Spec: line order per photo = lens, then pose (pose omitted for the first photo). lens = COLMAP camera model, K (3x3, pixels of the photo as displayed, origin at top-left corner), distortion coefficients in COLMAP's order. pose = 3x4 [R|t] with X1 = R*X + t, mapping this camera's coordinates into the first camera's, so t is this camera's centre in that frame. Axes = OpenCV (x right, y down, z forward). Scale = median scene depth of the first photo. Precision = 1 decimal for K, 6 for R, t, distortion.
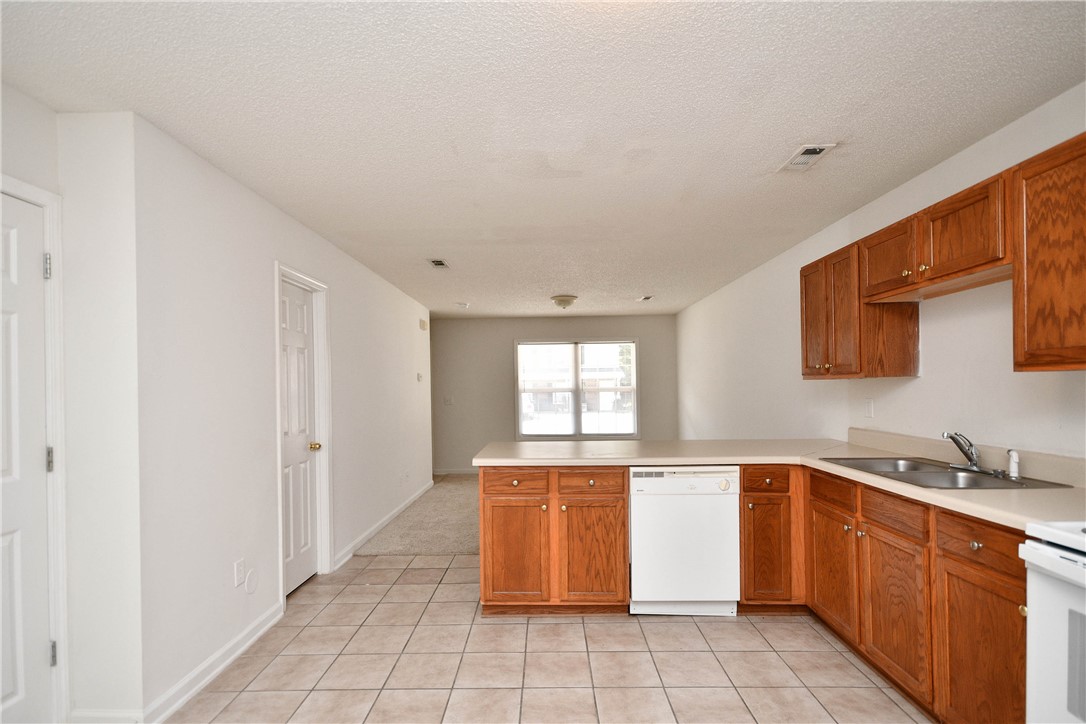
lens RADIAL K [[532.3, 0, 542.9], [0, 532.3, 393.3], [0, 0, 1]] dist [-0.000764, -0.000422]
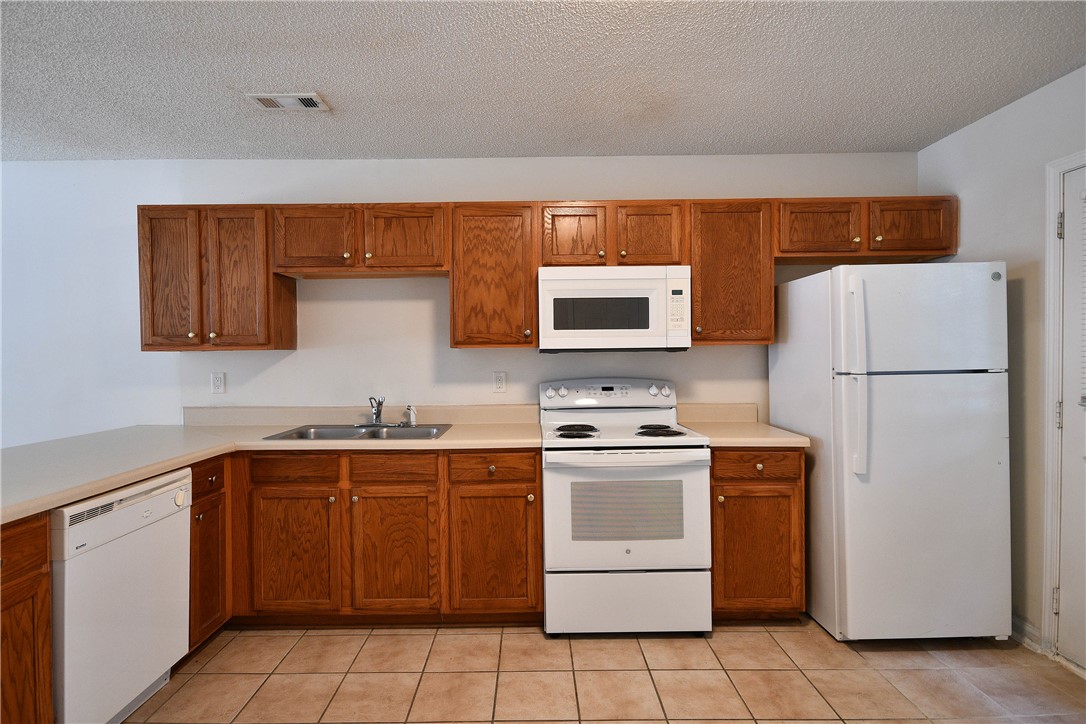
lens RADIAL K [[544.8, 0, 537.5], [0, 544.8, 367.0], [0, 0, 1]] dist [0.006640, -0.000766]
pose [[-0.013995, -0.012697, 0.999821, -0.514507], [0.016423, 0.999782, 0.012926, -0.003246], [-0.999767, 0.016601, -0.013783, 0.707033]]
